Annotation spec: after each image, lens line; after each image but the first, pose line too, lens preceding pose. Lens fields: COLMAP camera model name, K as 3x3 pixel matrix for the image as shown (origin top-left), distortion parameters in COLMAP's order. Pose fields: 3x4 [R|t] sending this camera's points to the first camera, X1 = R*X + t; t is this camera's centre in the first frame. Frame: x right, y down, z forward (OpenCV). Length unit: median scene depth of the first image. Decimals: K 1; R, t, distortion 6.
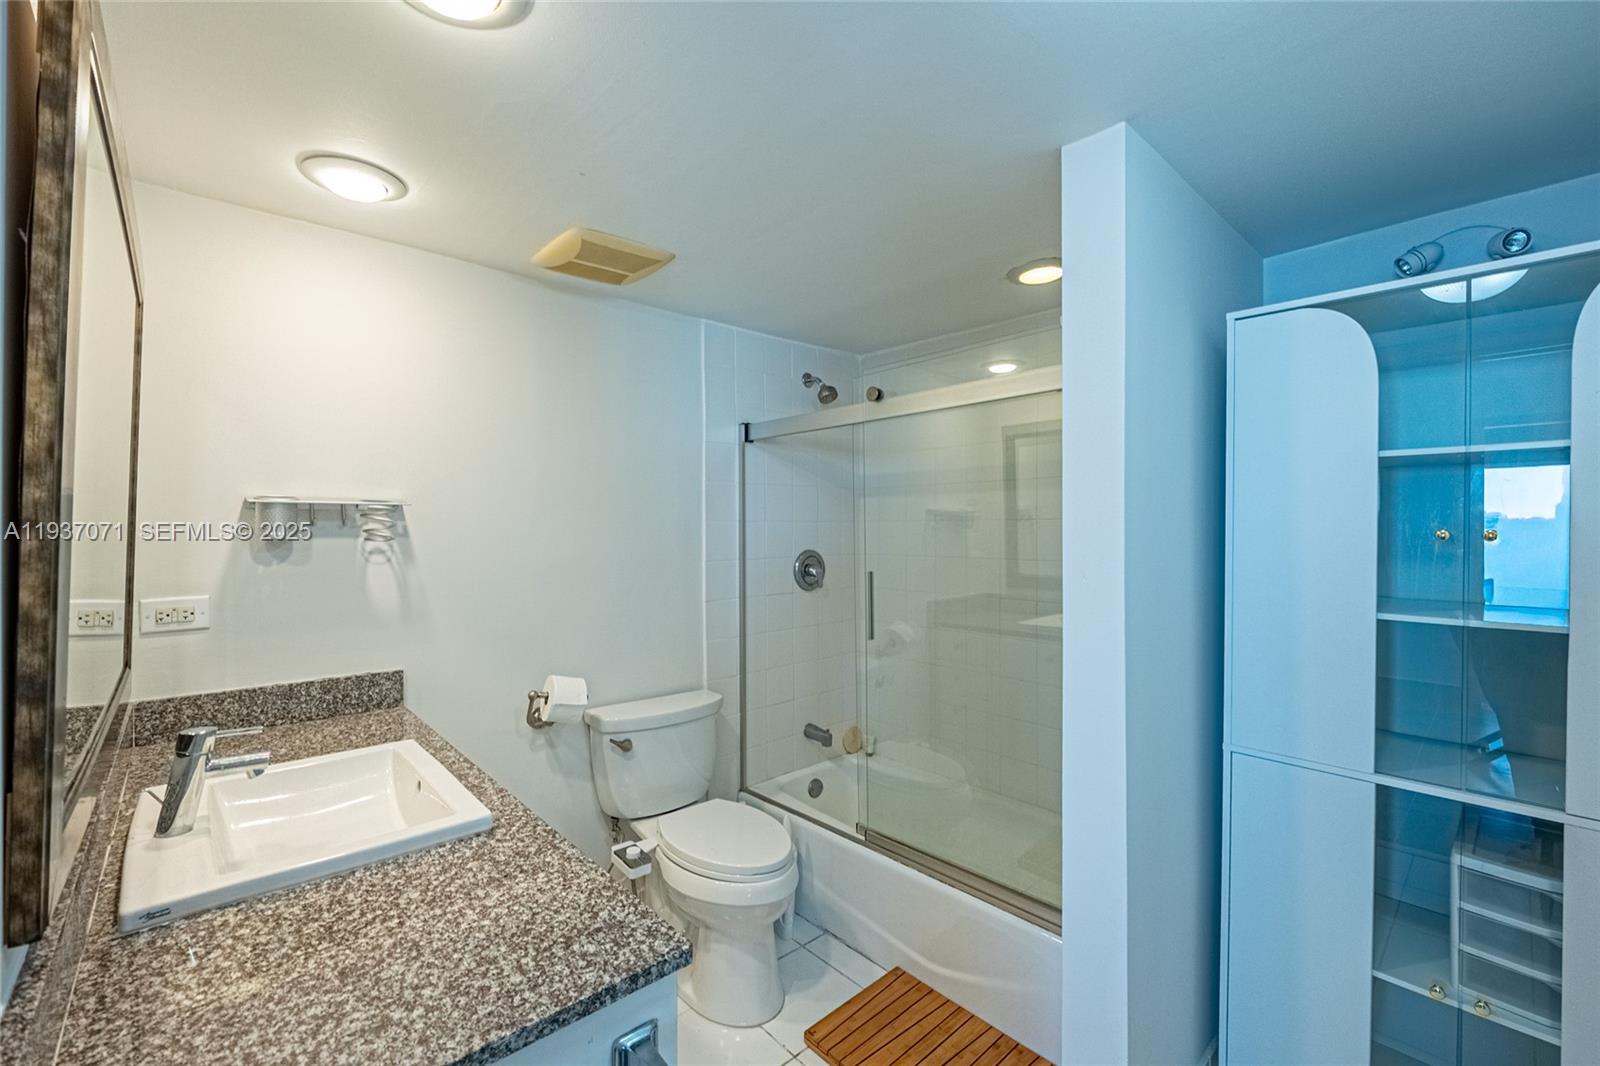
lens RADIAL K [[676.2, 0, 791.7], [0, 676.2, 530.0], [0, 0, 1]] dist [-0.005947, 0.000551]
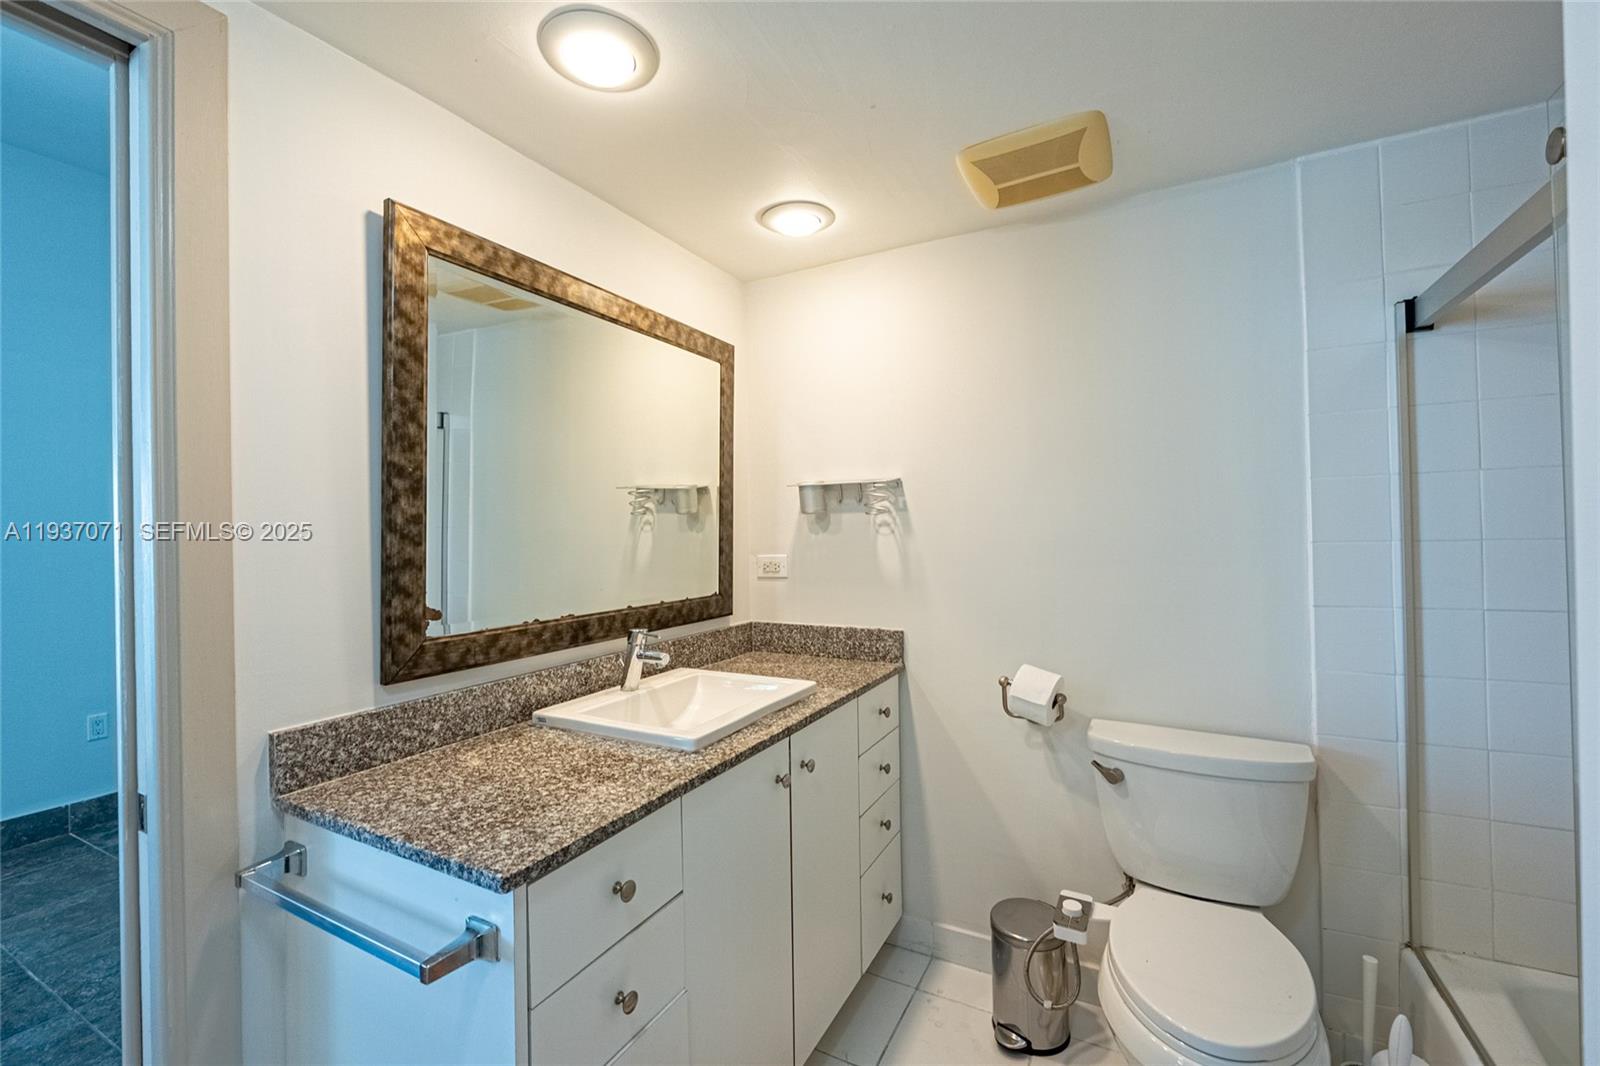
lens RADIAL K [[676.2, 0, 791.7], [0, 676.2, 530.0], [0, 0, 1]] dist [-0.005947, 0.000551]
pose [[0.332953, -0.006380, -0.942922, 0.437661], [0.012751, 0.999916, -0.002263, 0.044372], [0.942857, -0.011269, 0.333007, 0.490155]]
